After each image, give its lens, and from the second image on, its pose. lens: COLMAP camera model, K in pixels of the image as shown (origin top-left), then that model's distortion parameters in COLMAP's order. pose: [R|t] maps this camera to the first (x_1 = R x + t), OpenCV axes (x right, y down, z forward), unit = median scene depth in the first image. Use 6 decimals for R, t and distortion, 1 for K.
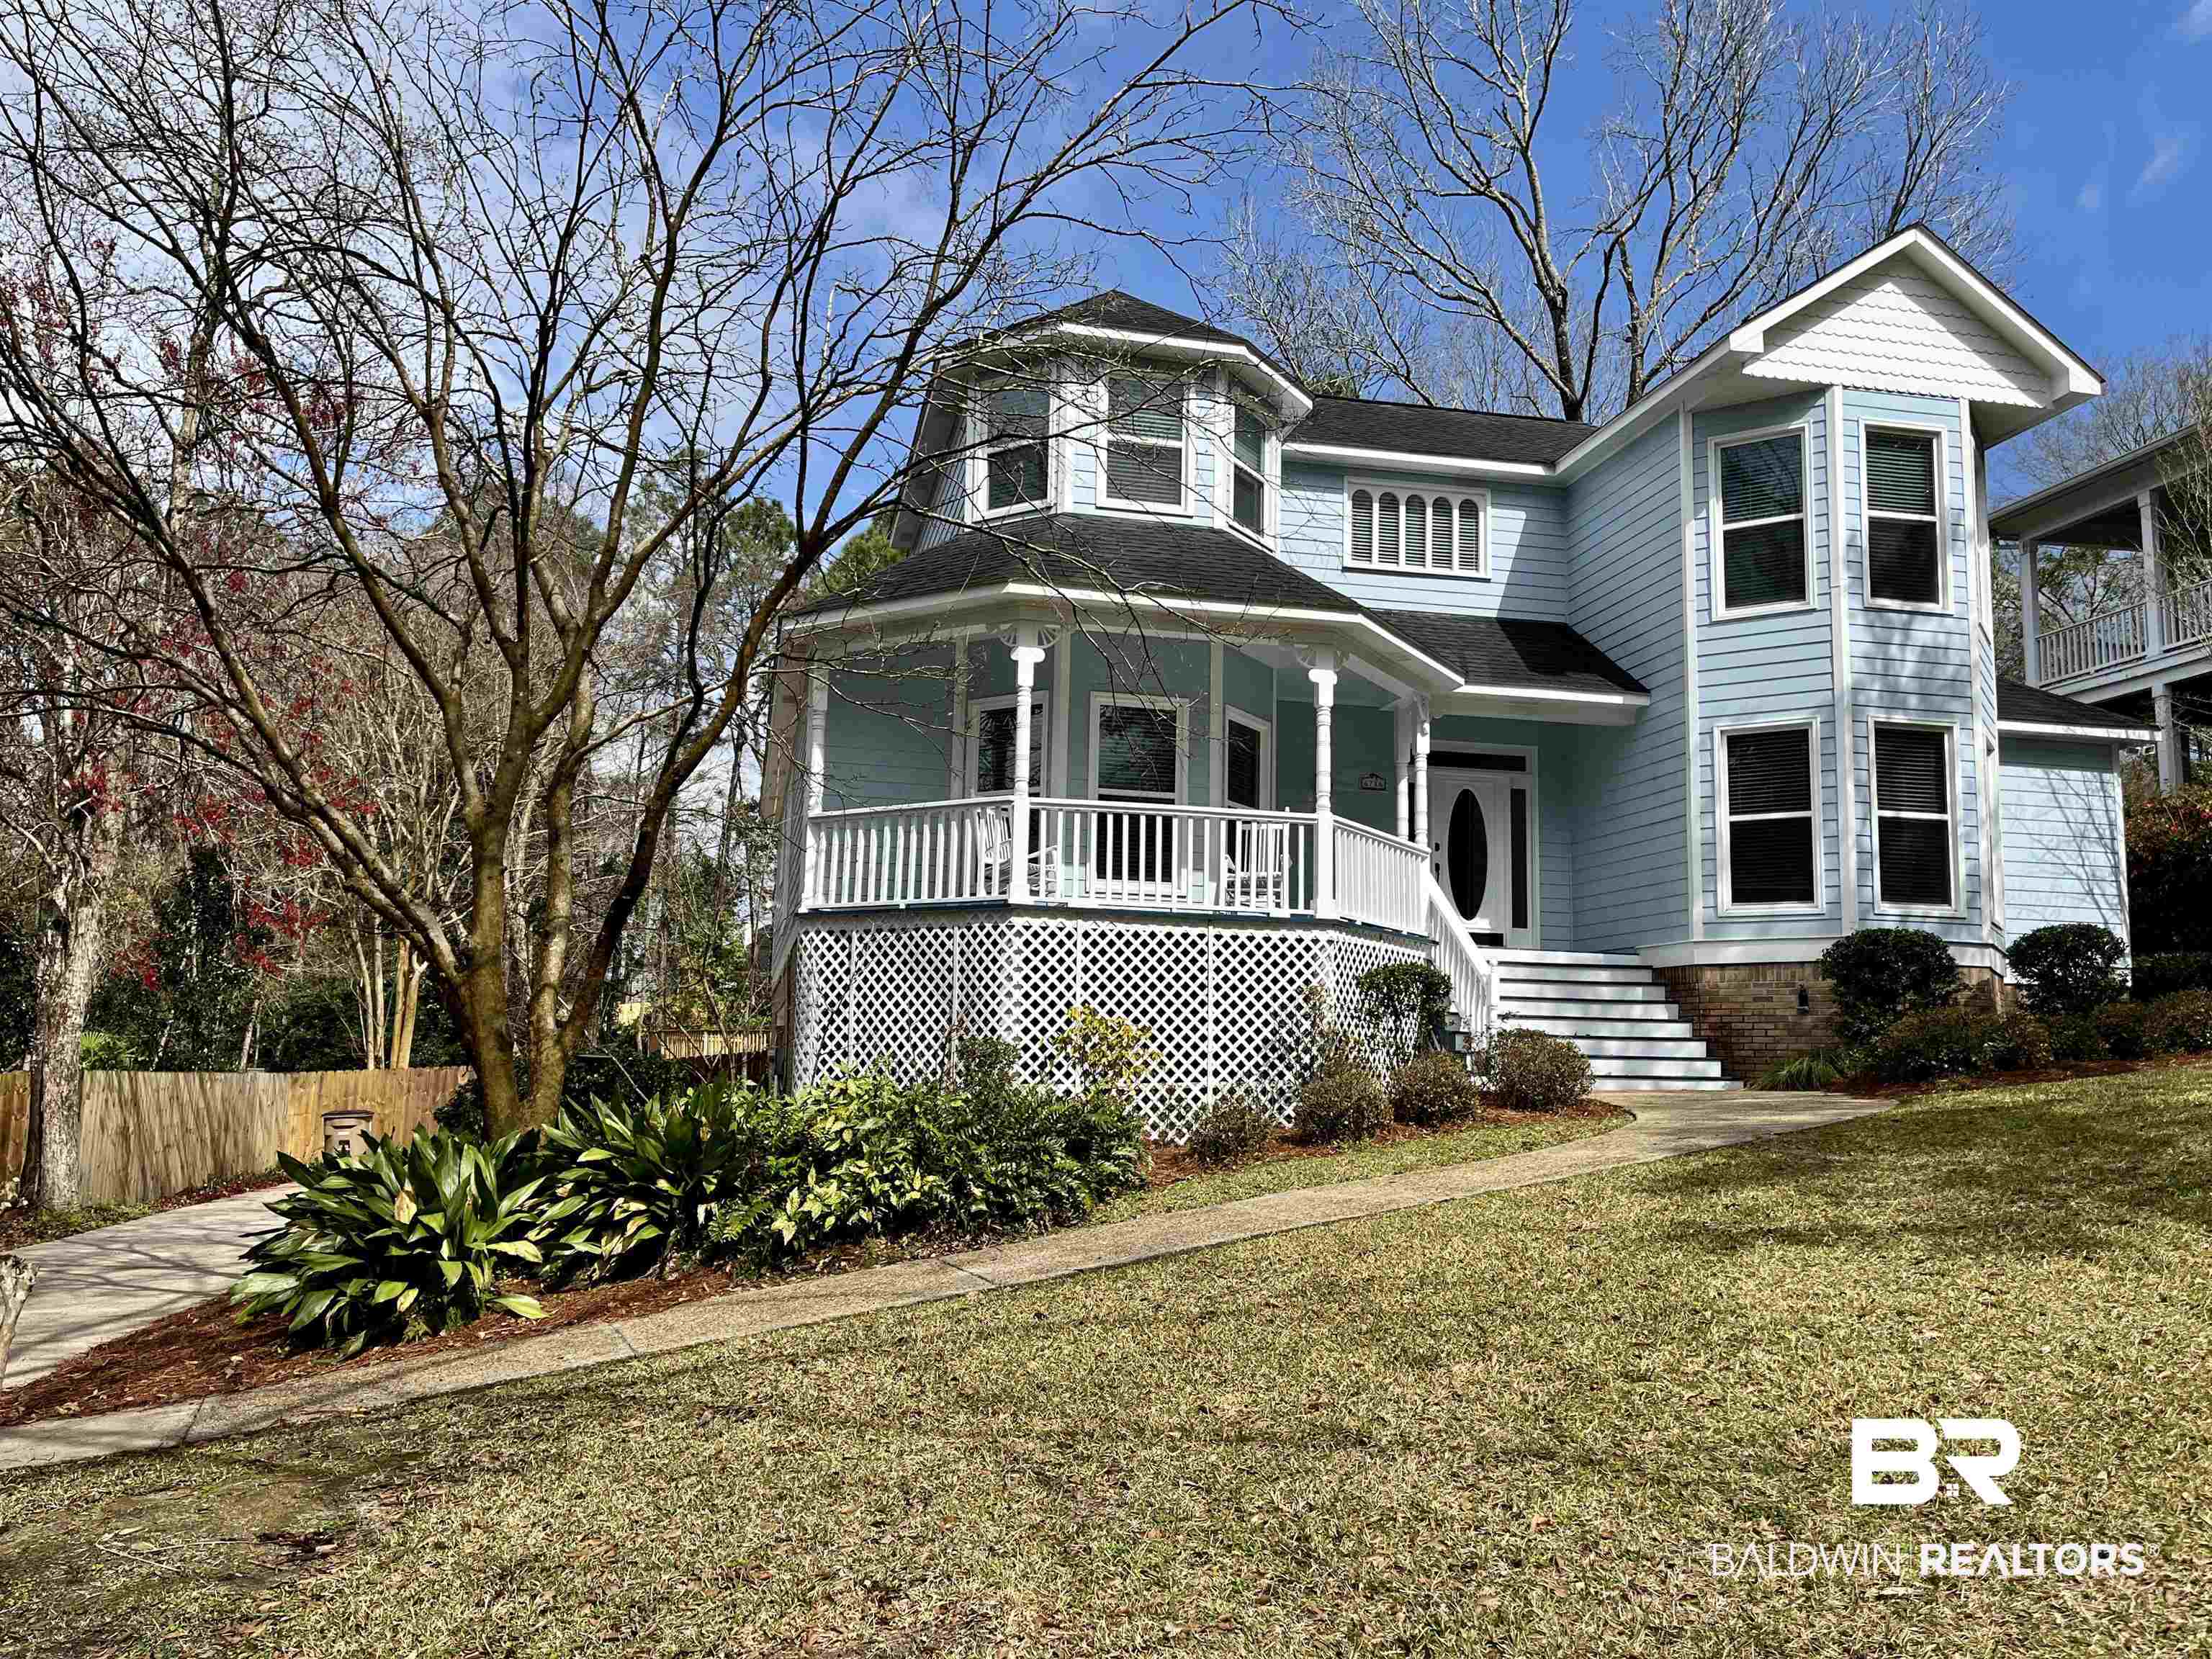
lens RADIAL K [[1696.3, 0, 1101.2], [0, 1696.3, 838.9], [0, 0, 1]] dist [0.073824, -0.096053]
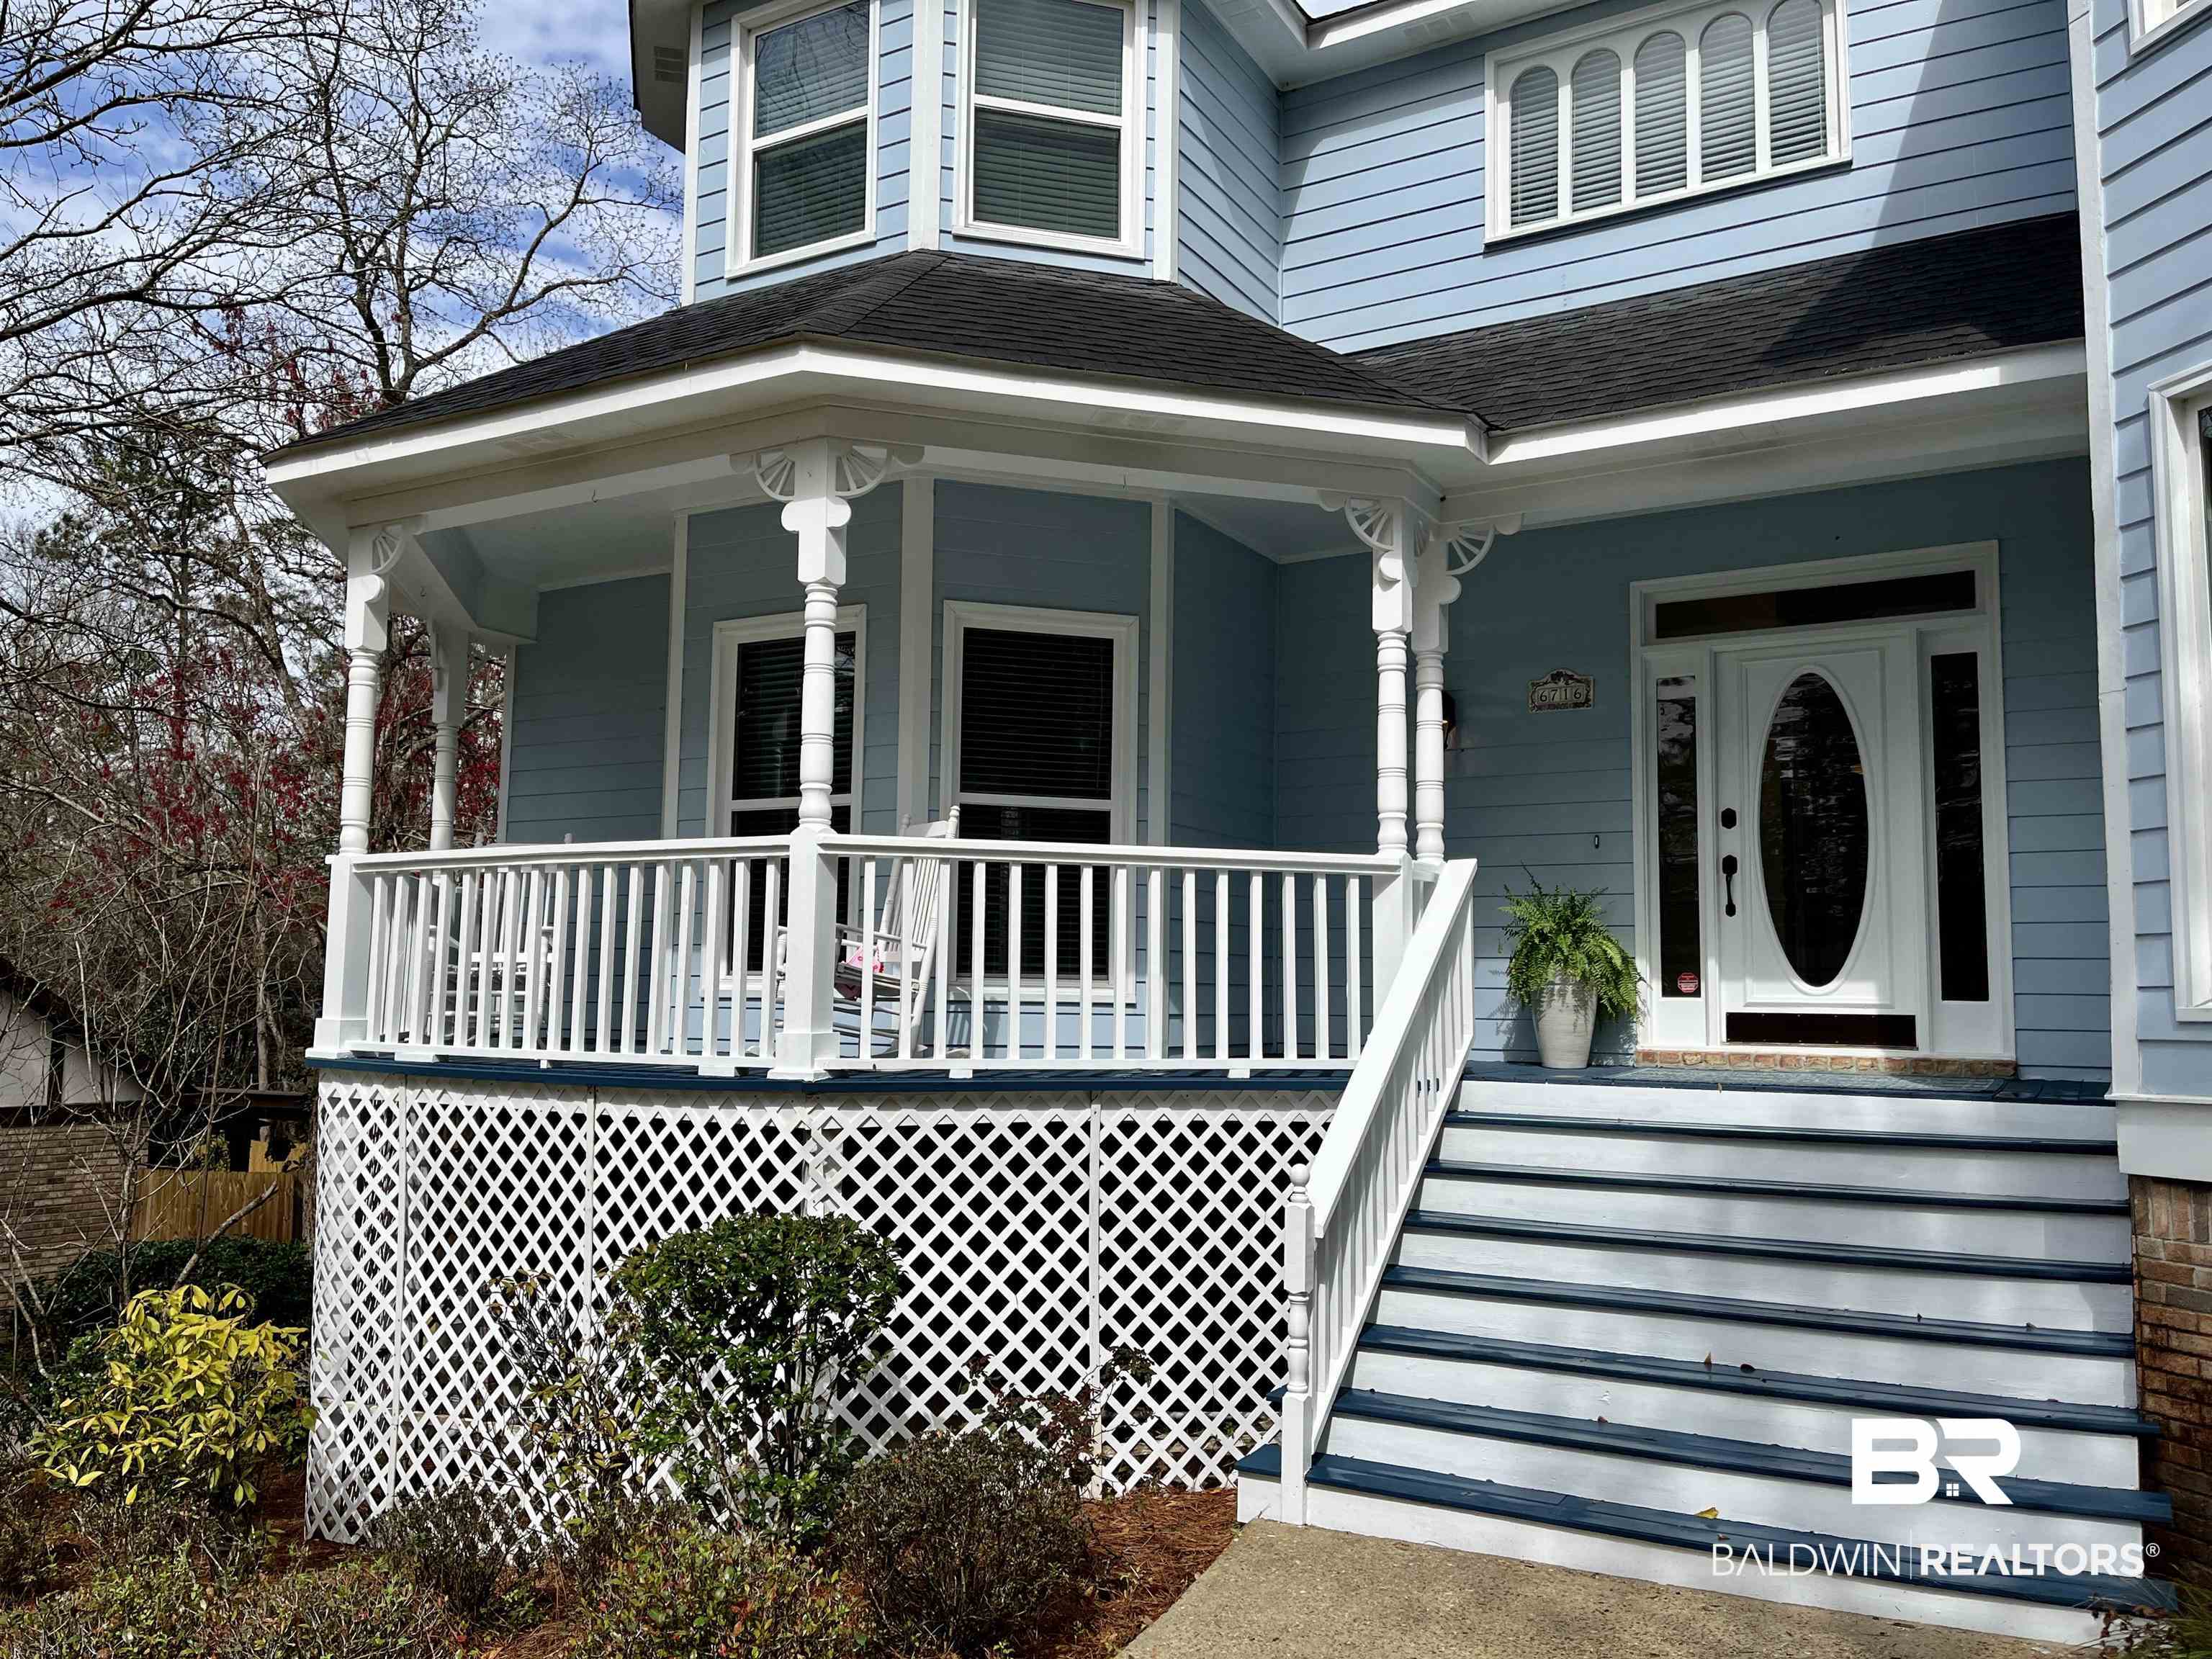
lens RADIAL K [[1696.3, 0, 1097.5], [0, 1696.3, 840.0], [0, 0, 1]] dist [0.073824, -0.096053]
pose [[0.734959, -0.078280, -0.673578, 0.428752], [0.095487, 0.995364, -0.011488, -0.000485], [0.671355, -0.055875, 0.739027, 0.654844]]
